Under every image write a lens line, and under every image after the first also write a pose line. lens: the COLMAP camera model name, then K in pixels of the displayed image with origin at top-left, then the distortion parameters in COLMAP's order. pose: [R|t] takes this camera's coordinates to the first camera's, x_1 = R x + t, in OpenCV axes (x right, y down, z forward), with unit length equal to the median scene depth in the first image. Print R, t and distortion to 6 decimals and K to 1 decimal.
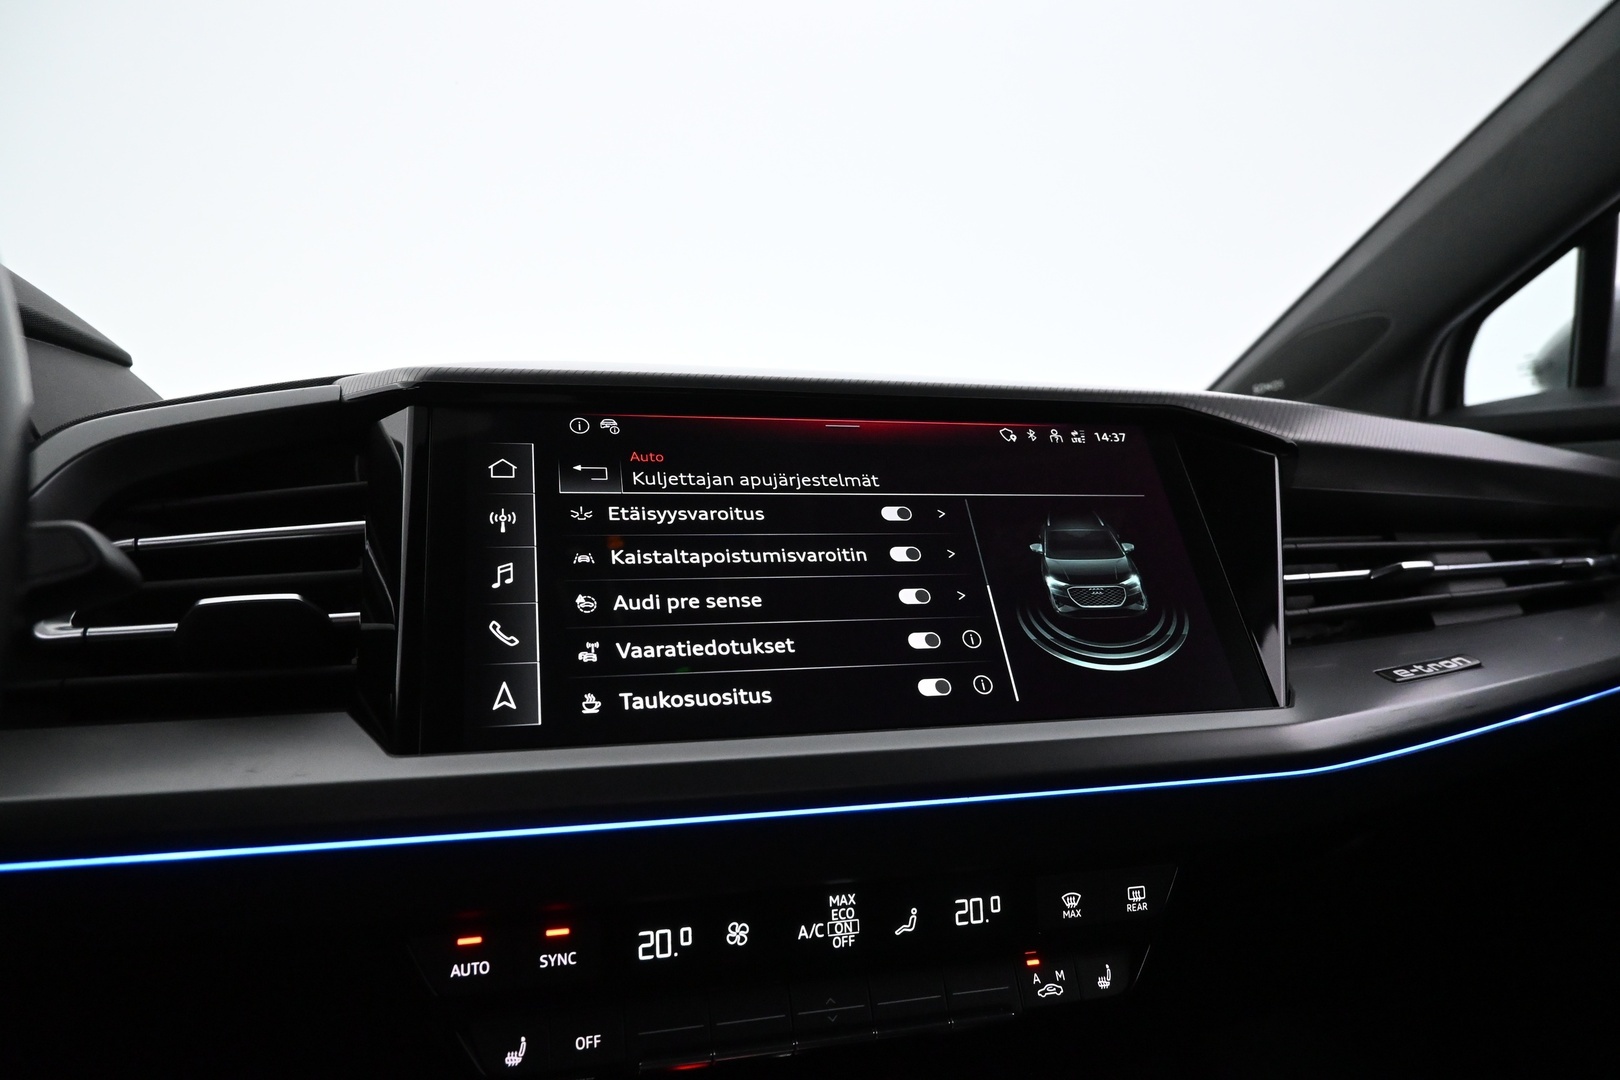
lens RADIAL K [[1092.4, 0, 807.0], [0, 1092.4, 535.2], [0, 0, 1]] dist [-0.002663, -0.001844]
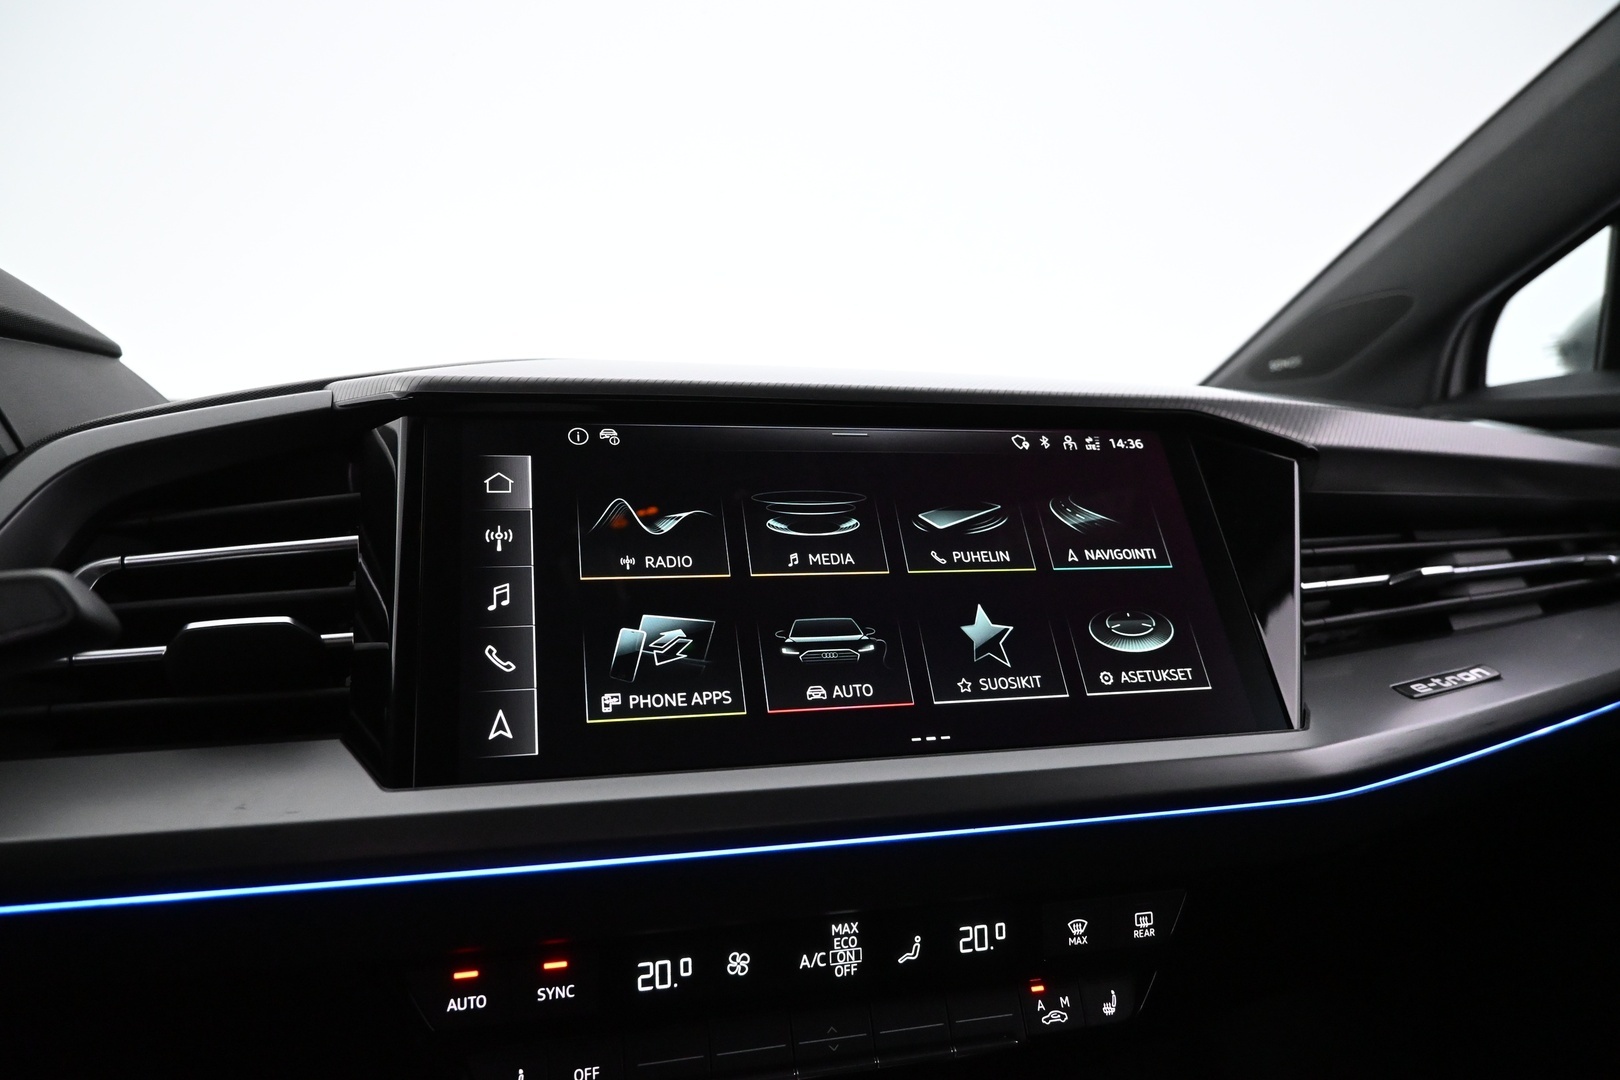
lens RADIAL K [[1092.4, 0, 807.0], [0, 1092.4, 535.2], [0, 0, 1]] dist [-0.002663, -0.001844]
pose [[0.999951, 0.007531, -0.006447, 0.001754], [-0.007229, 0.998935, 0.045566, -0.062661], [0.006783, -0.045517, 0.998941, 0.031388]]
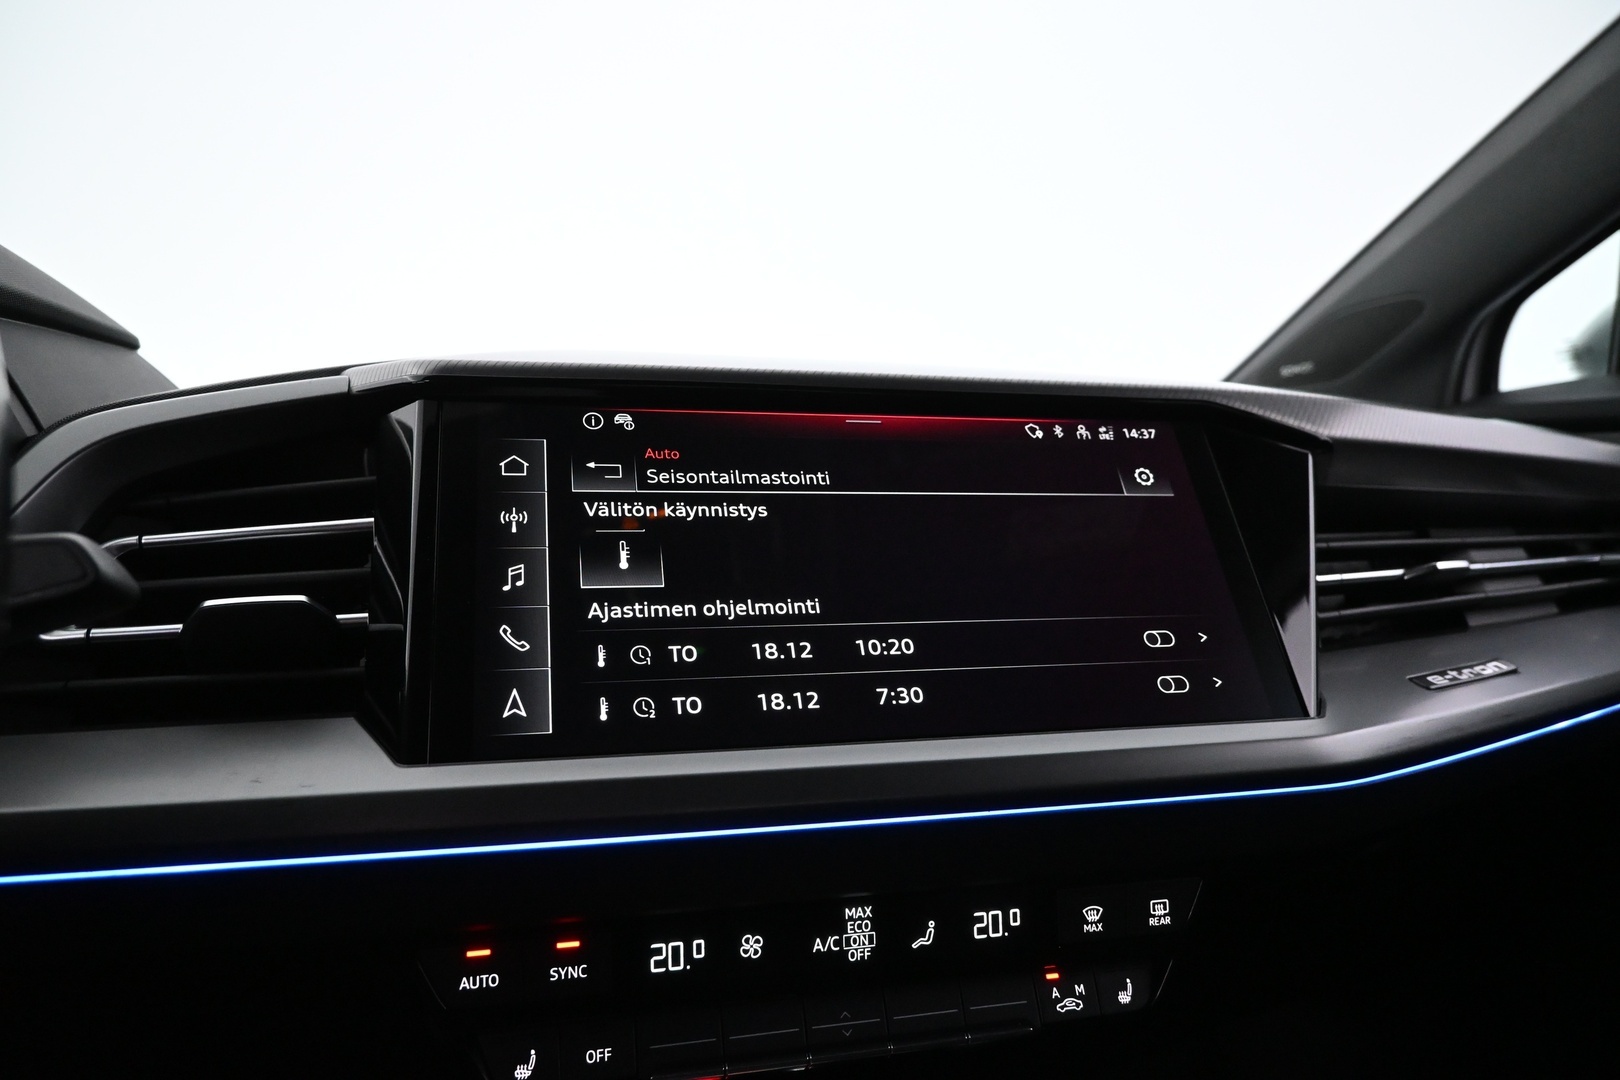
lens RADIAL K [[1092.4, 0, 807.0], [0, 1092.4, 535.2], [0, 0, 1]] dist [-0.002663, -0.001844]
pose [[0.999849, 0.010118, -0.014096, -0.003333], [-0.009703, 0.999525, 0.029266, -0.031041], [0.014386, -0.029125, 0.999472, 0.029849]]
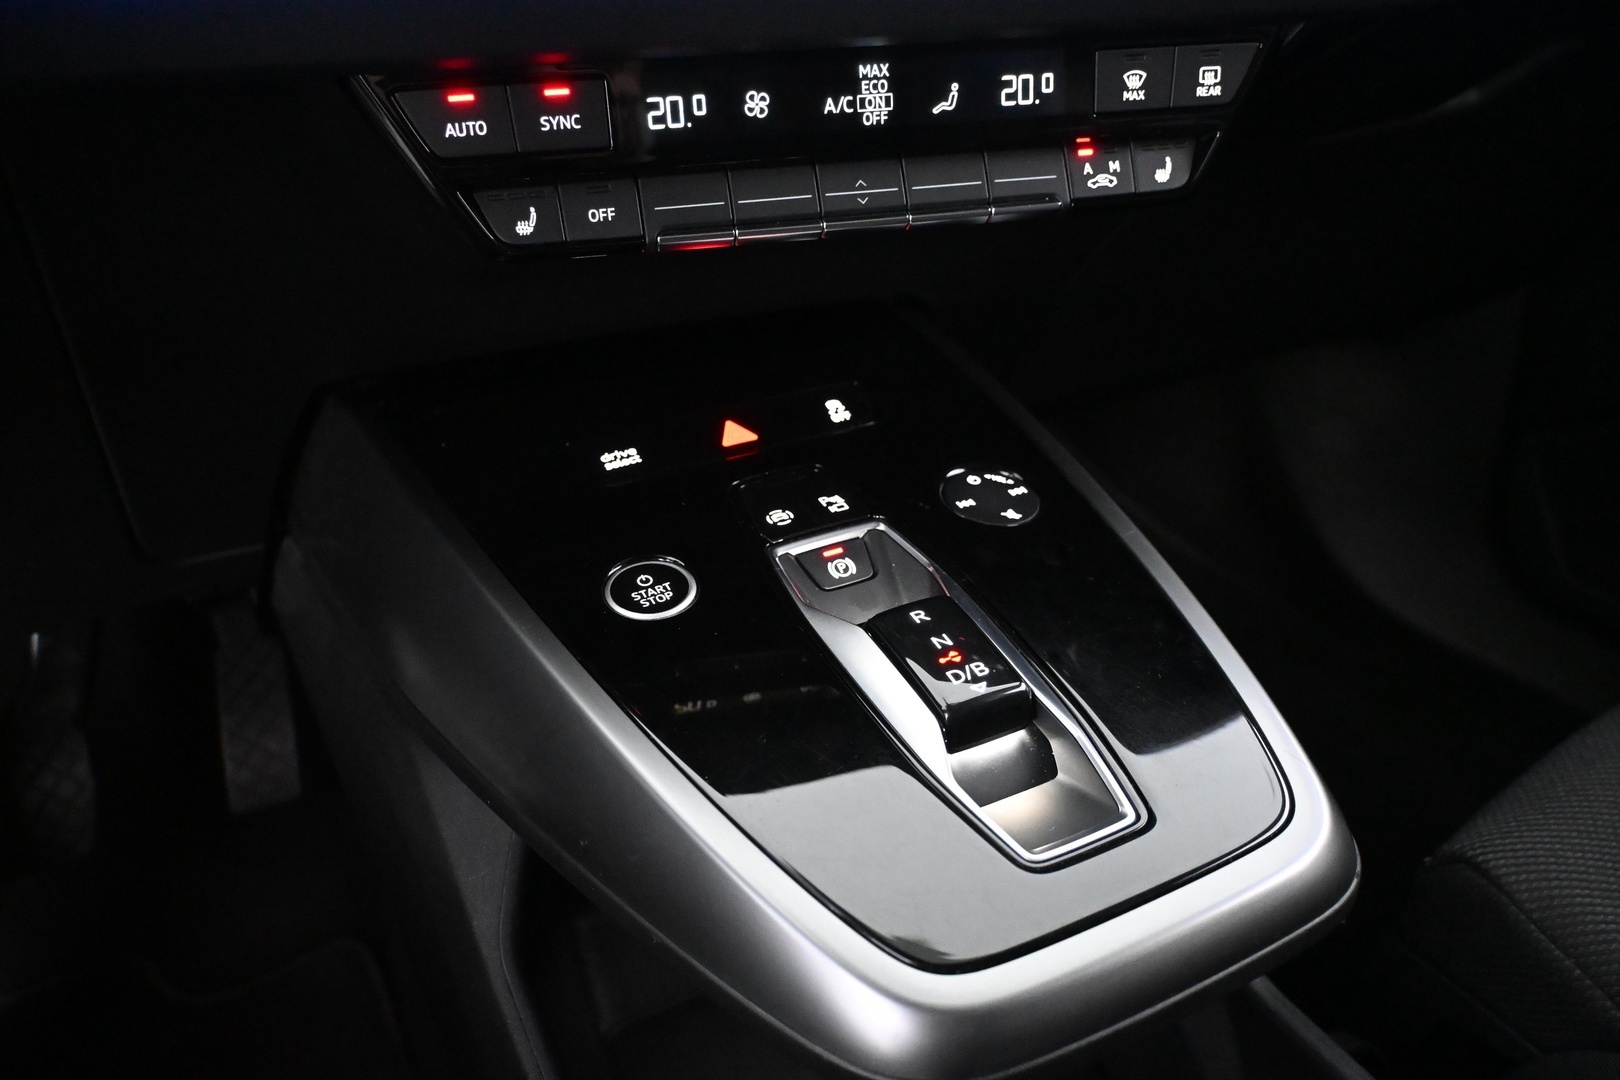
lens RADIAL K [[1284.3, 0, 810.0], [0, 1284.3, 540.0], [0, 0, 1]] dist [-0.013522, -0.001413]
pose [[0.999642, -0.010870, -0.024439, 0.001890], [0.020772, 0.891109, 0.453314, 0.194575], [0.016850, -0.453659, 0.891016, -0.093699]]
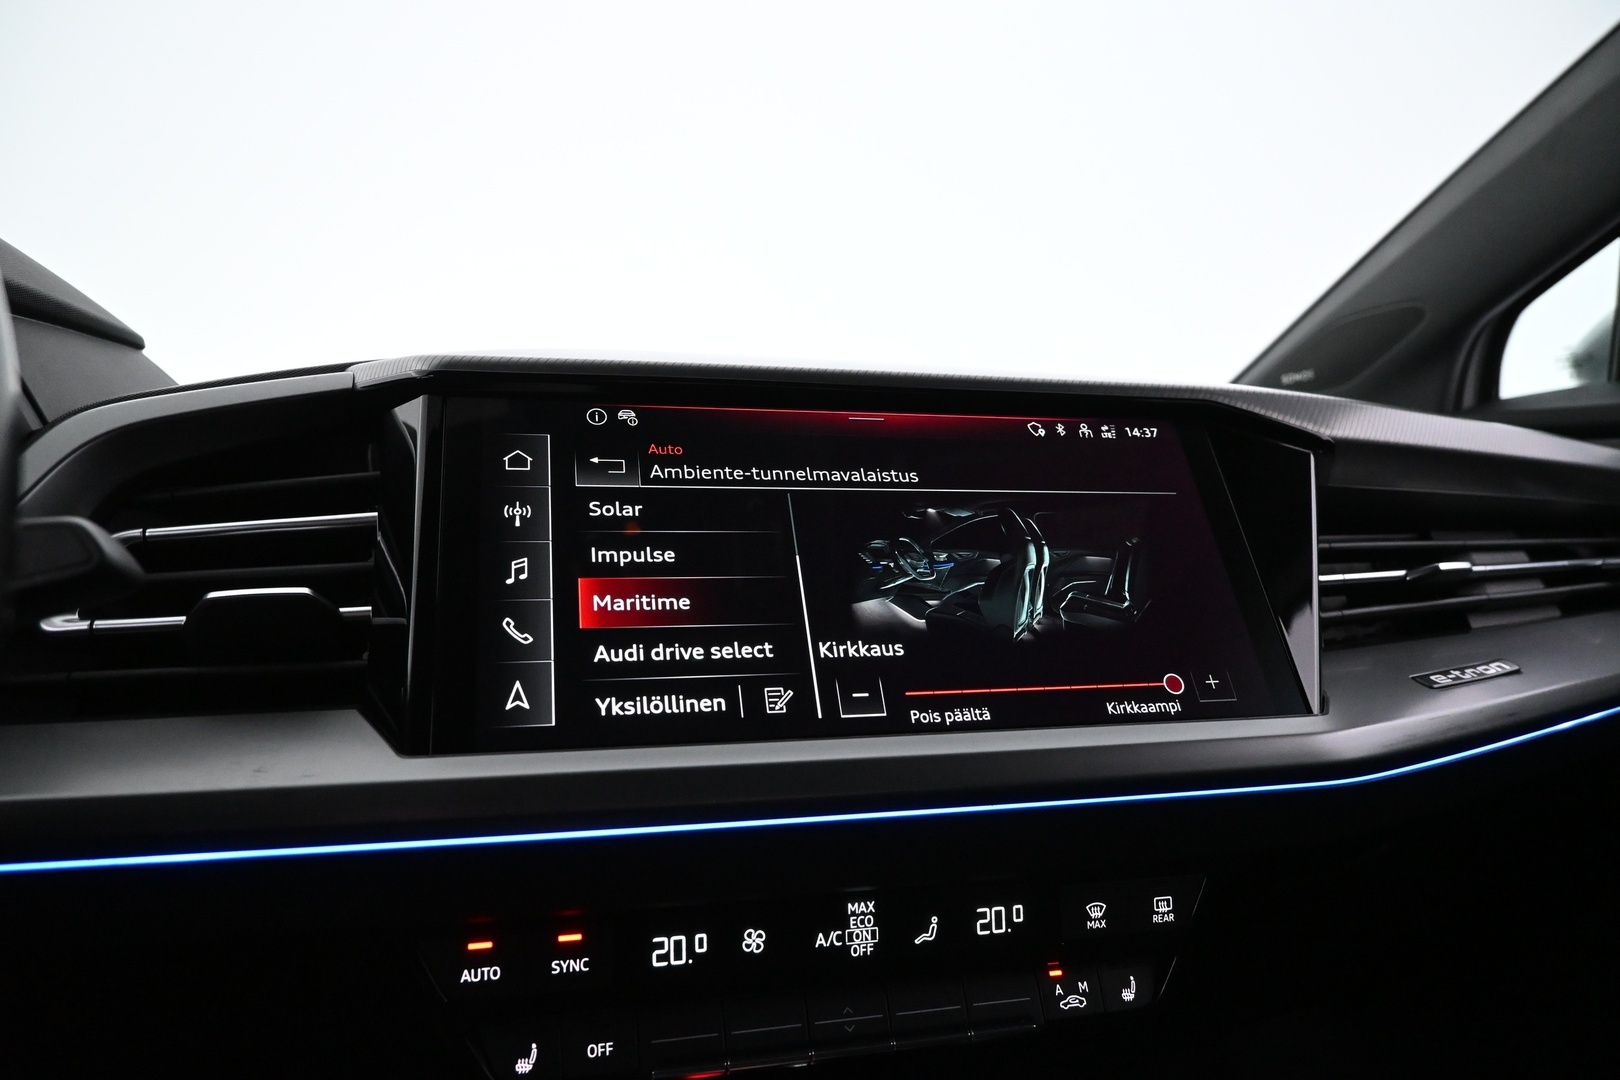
lens RADIAL K [[1092.4, 0, 807.0], [0, 1092.4, 535.2], [0, 0, 1]] dist [-0.002663, -0.001844]
pose [[0.999824, 0.011647, -0.014687, -0.005430], [-0.011404, 0.999798, 0.016557, -0.013659], [0.014877, -0.016387, 0.999755, 0.028303]]
